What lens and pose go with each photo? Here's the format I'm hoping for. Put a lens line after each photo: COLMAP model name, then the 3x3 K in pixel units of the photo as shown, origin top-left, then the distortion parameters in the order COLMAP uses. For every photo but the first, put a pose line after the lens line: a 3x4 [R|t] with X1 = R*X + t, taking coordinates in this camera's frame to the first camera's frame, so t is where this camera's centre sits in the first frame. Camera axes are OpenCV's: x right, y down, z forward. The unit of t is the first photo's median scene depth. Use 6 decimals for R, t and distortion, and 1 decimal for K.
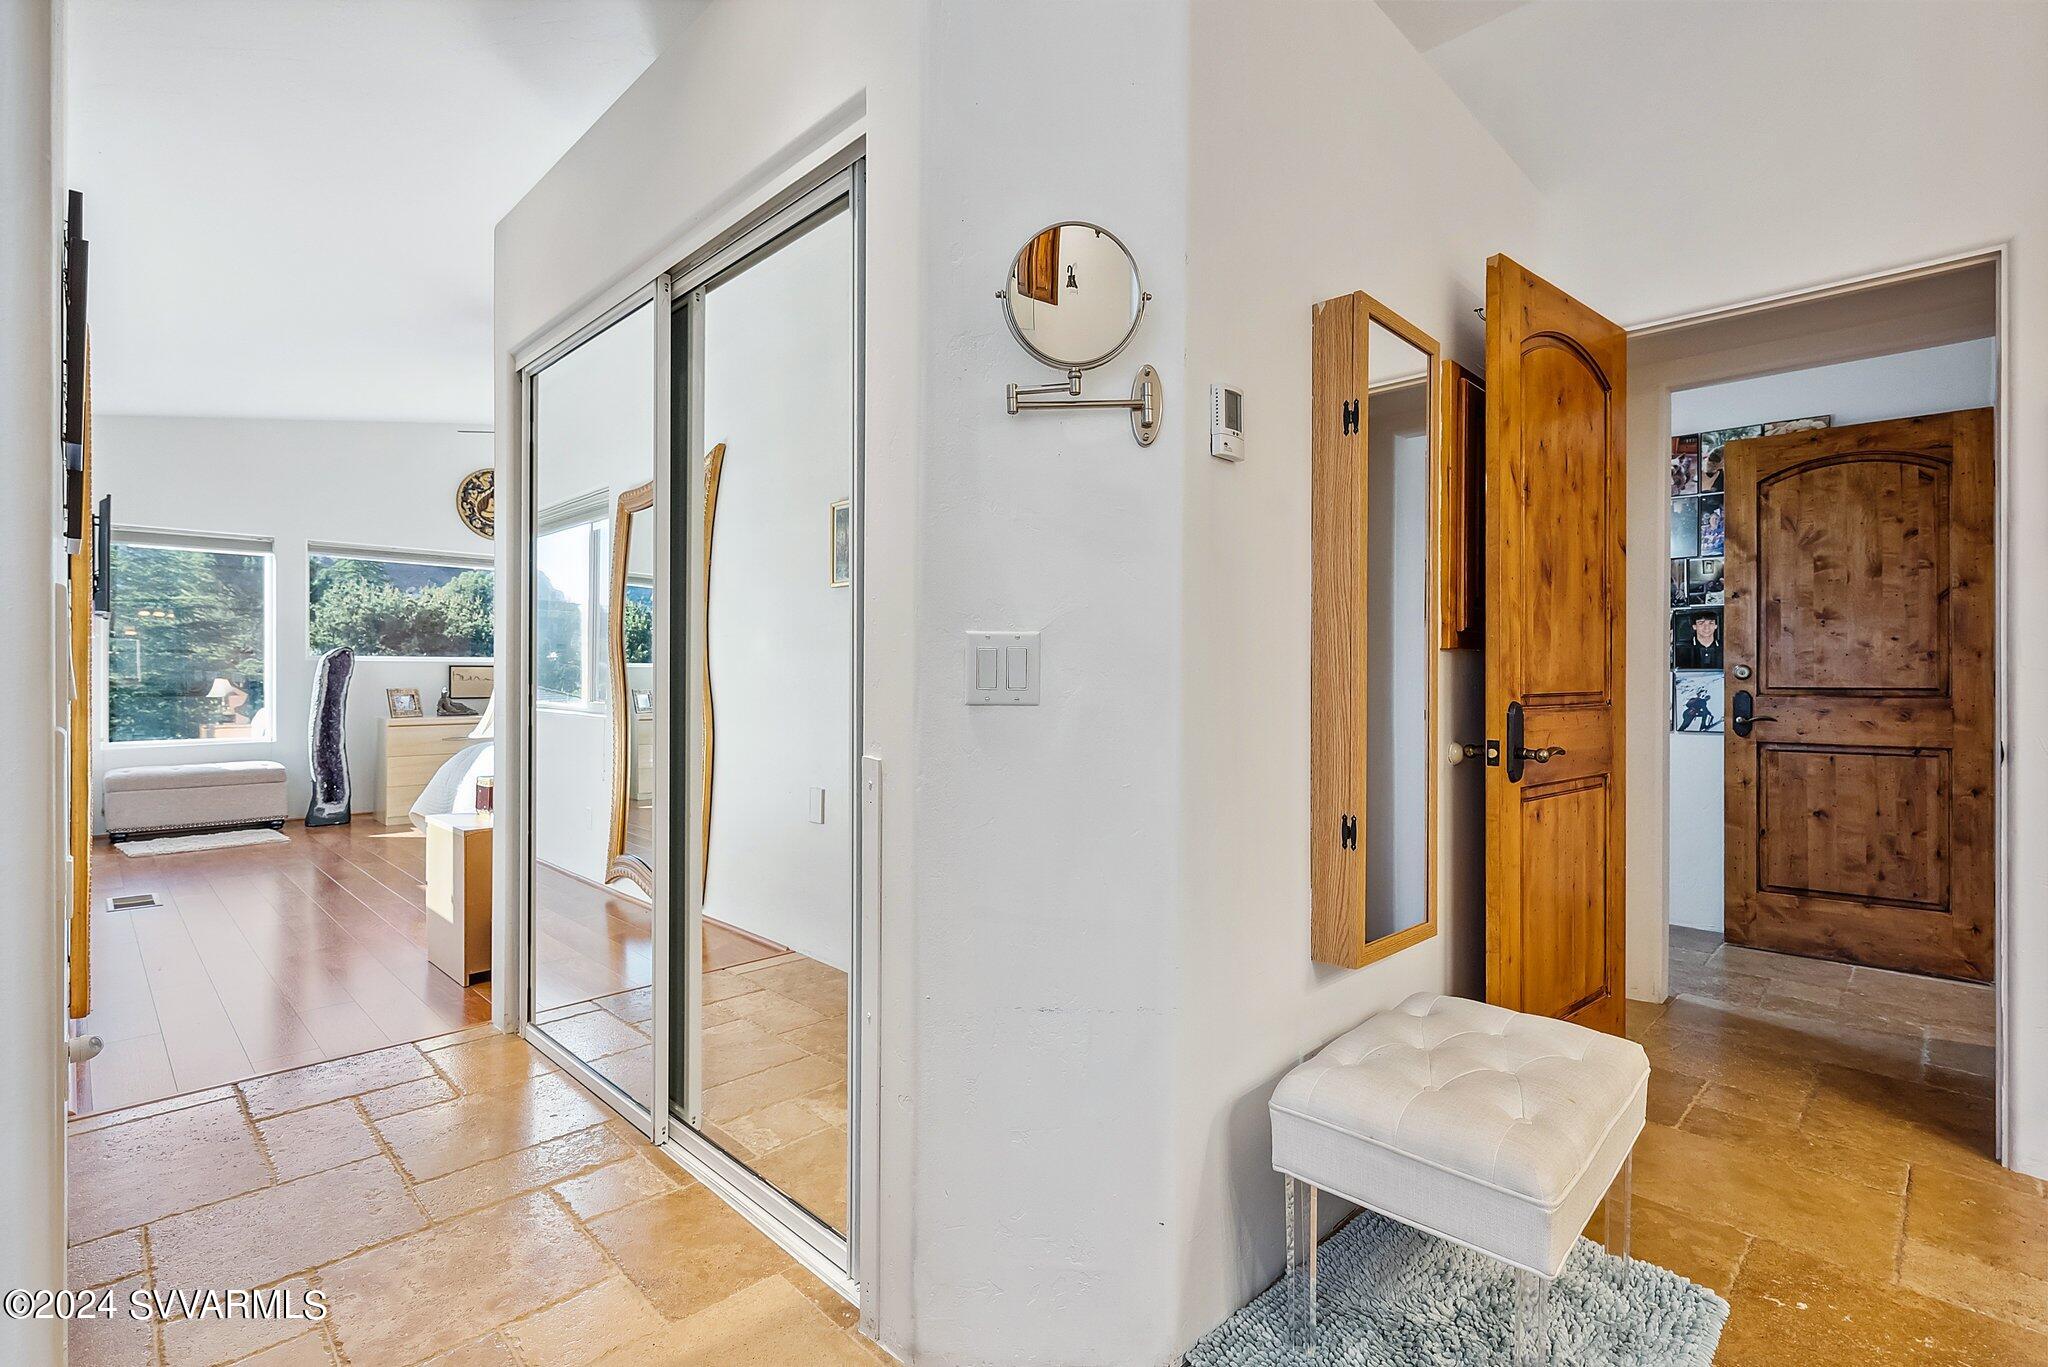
lens RADIAL K [[975.9, 0, 1021.7], [0, 975.9, 673.4], [0, 0, 1]] dist [0.001774, -0.000391]
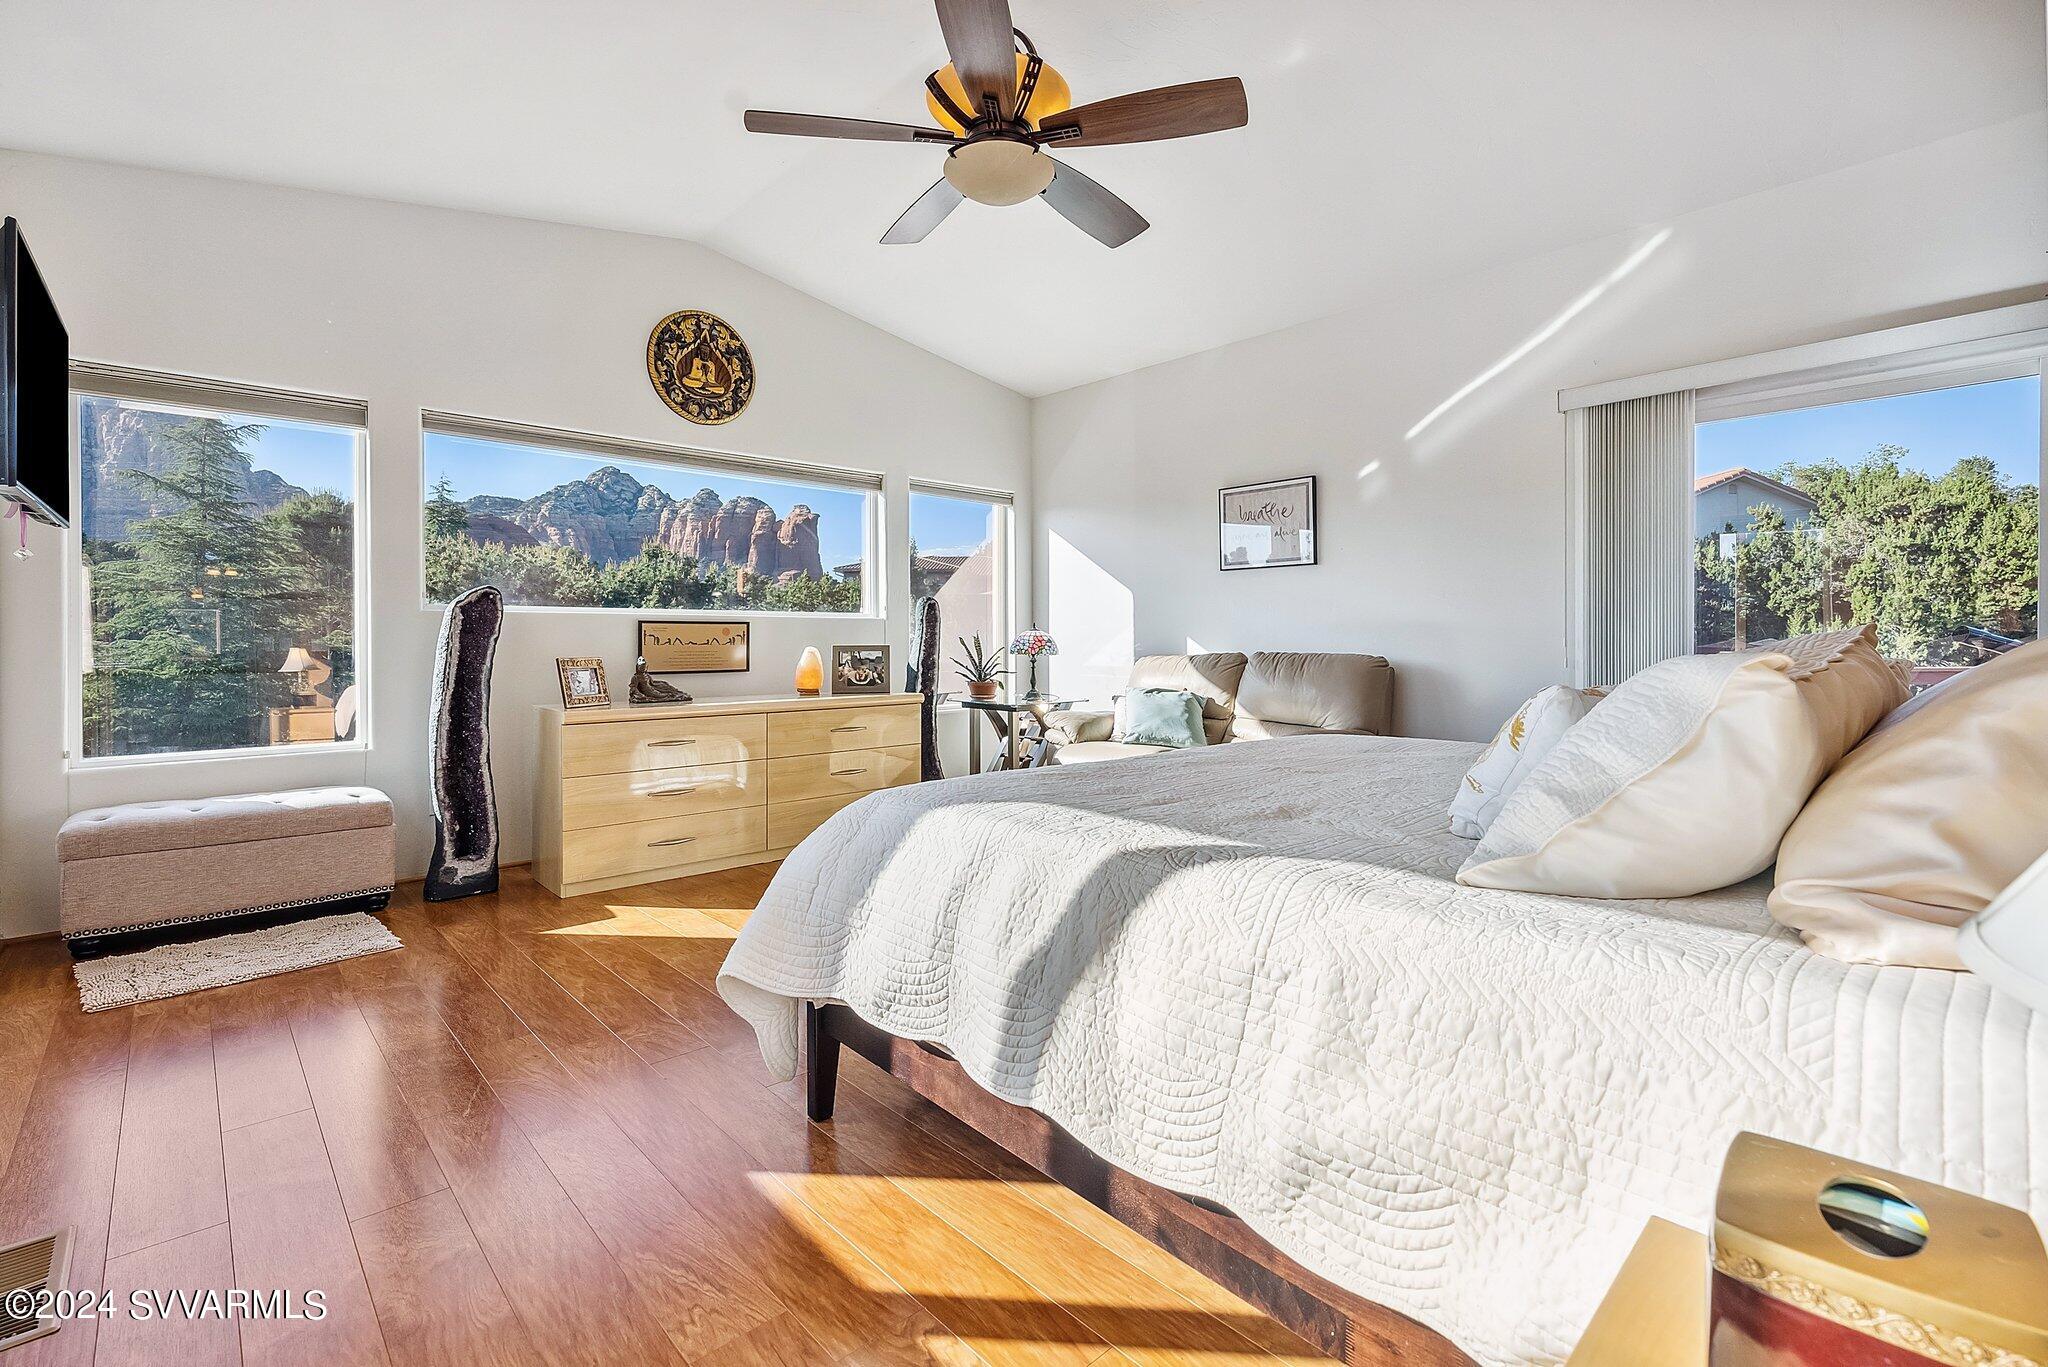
lens RADIAL K [[928.1, 0, 1005.4], [0, 928.1, 642.9], [0, 0, 1]] dist [0.002373, -0.000046]
pose [[0.998906, -0.007759, -0.046125, -0.350919], [0.007821, 0.999969, 0.001162, 0.007446], [0.046114, -0.001522, 0.998935, 0.451012]]
